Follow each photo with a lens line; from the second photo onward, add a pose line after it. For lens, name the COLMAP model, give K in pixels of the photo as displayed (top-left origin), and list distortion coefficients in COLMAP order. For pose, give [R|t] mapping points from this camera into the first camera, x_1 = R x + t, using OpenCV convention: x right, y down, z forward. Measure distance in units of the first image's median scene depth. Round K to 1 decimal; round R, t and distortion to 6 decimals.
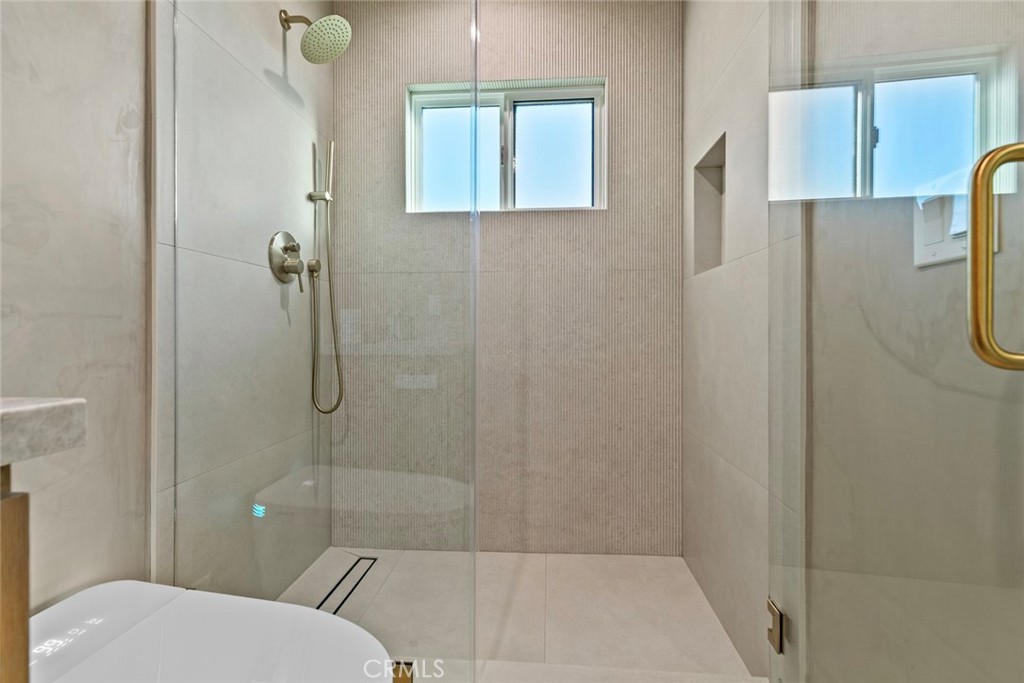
lens RADIAL K [[463.9, 0, 513.4], [0, 463.9, 329.5], [0, 0, 1]] dist [0.002743, -0.000079]
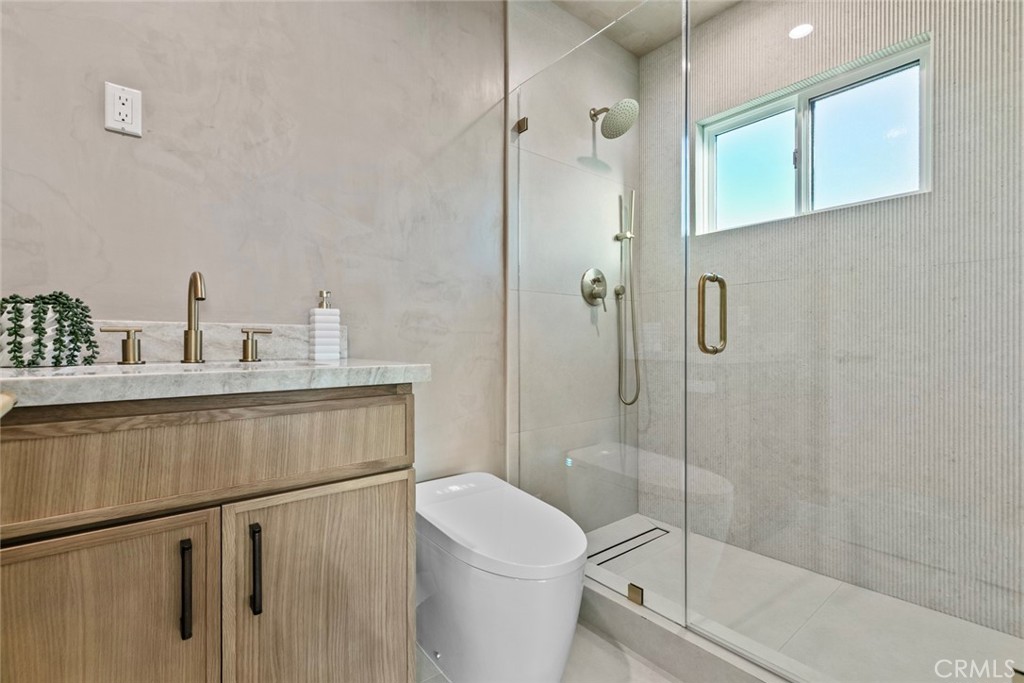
lens RADIAL K [[462.0, 0, 508.4], [0, 462.0, 337.2], [0, 0, 1]] dist [0.000221, -0.000409]
pose [[0.688898, -0.009090, -0.724801, 0.291364], [0.004916, 0.999957, -0.007869, 0.002733], [0.724842, 0.001857, 0.688913, -0.115302]]
